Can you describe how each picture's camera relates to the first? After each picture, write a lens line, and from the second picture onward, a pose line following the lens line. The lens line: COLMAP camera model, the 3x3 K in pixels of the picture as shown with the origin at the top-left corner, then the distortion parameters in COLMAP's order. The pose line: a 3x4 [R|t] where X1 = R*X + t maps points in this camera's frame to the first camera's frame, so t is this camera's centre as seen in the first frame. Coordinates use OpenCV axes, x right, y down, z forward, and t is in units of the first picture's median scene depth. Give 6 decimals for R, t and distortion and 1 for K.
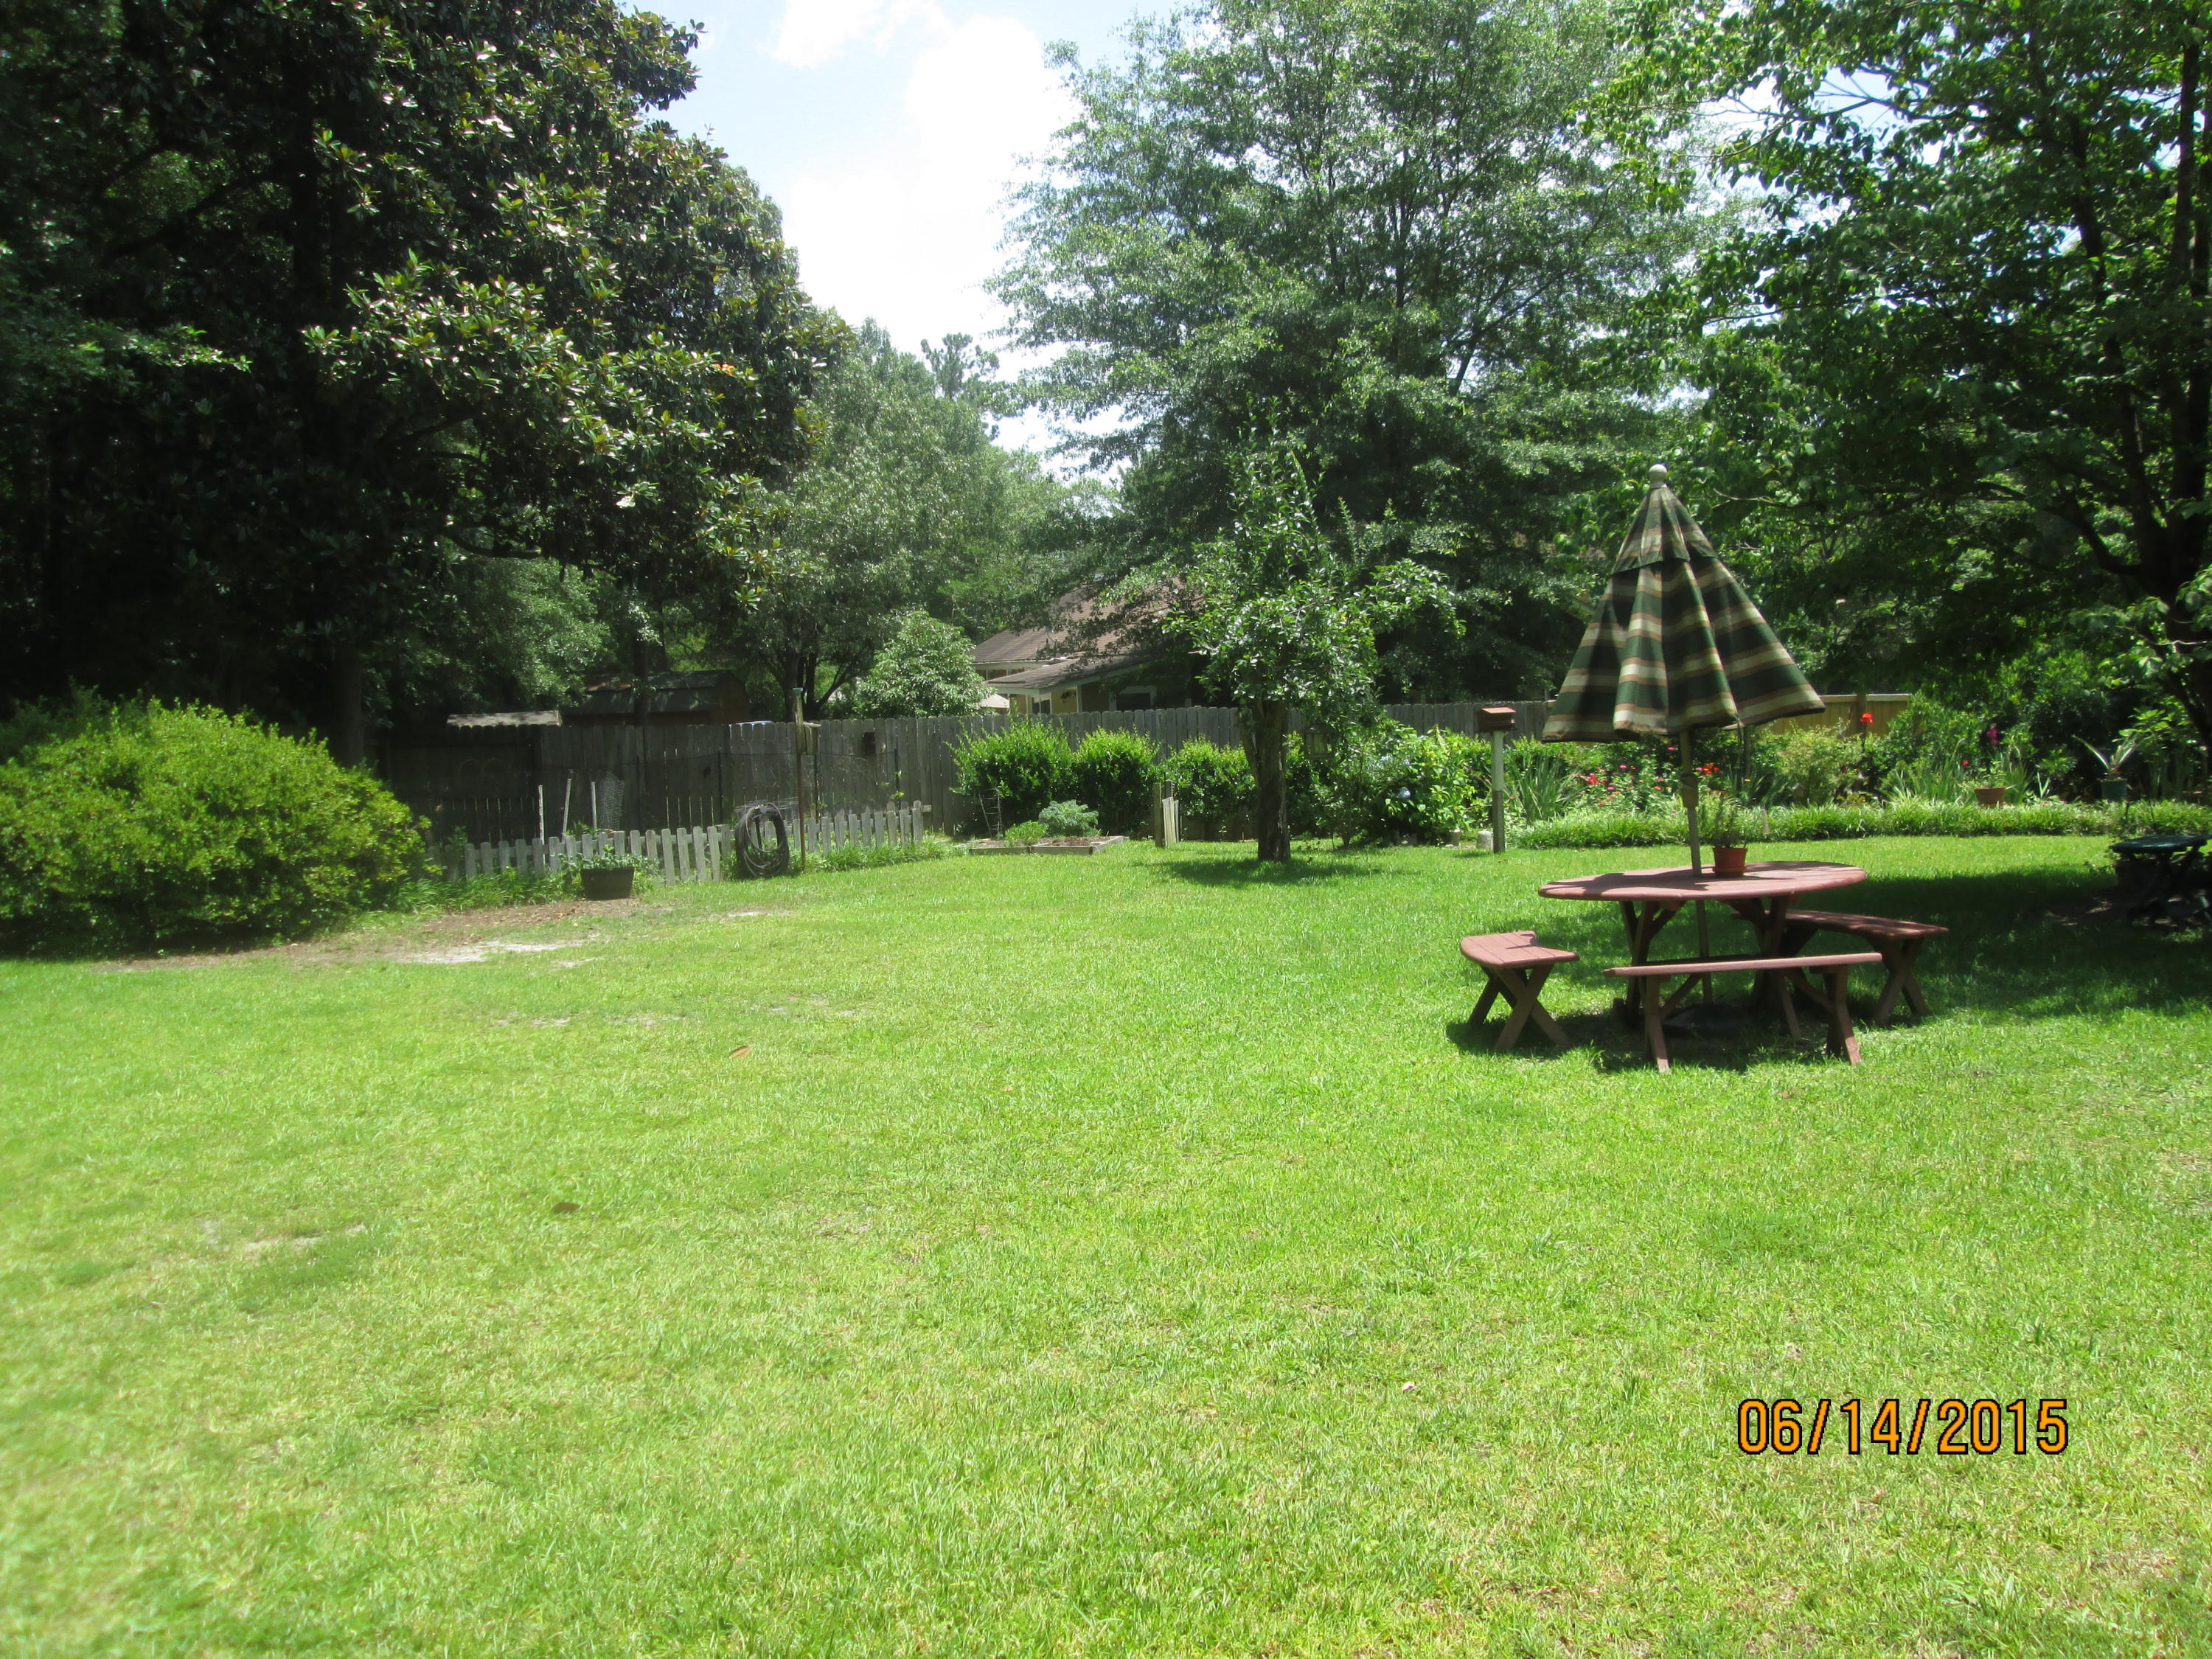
lens RADIAL K [[1789.7, 0, 1101.2], [0, 1789.7, 824.3], [0, 0, 1]] dist [-0.053505, 0.031233]
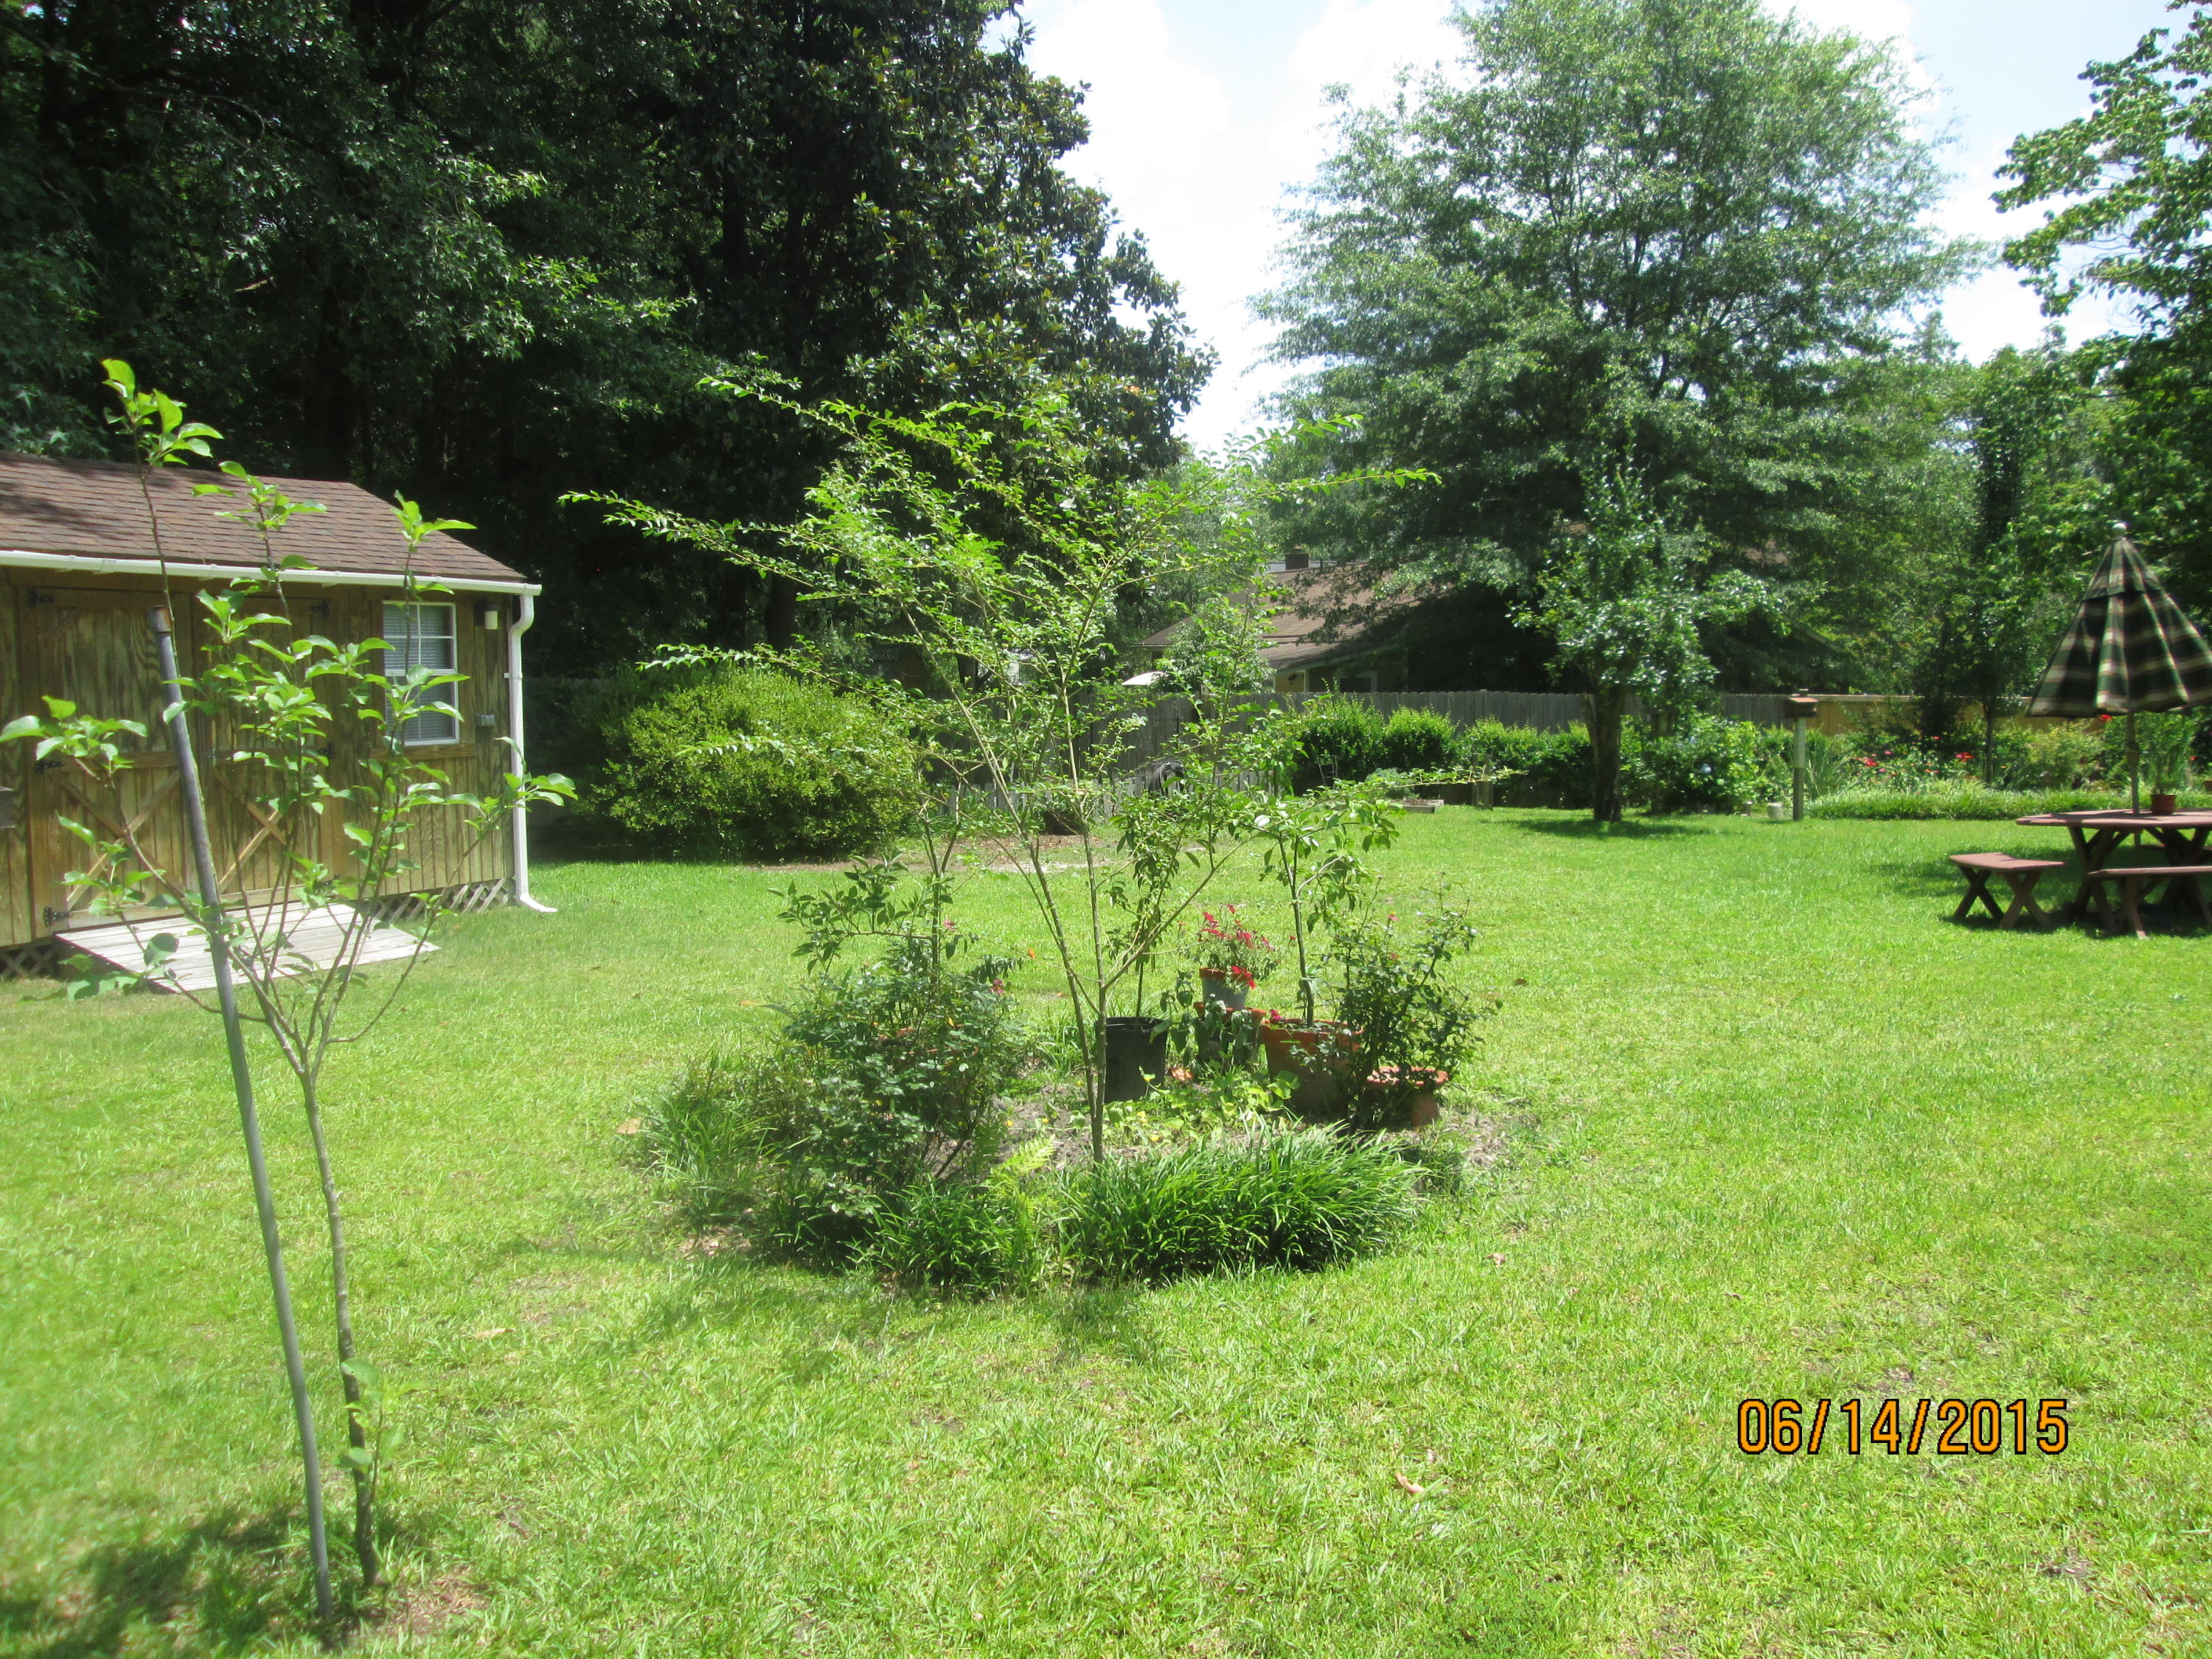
lens RADIAL K [[1789.7, 0, 1114.1], [0, 1789.7, 827.7], [0, 0, 1]] dist [-0.053505, 0.031233]
pose [[0.998831, 0.029729, -0.038115, -0.170081], [-0.029335, 0.999511, 0.010853, 0.019442], [0.038419, -0.009723, 0.999214, -0.175316]]
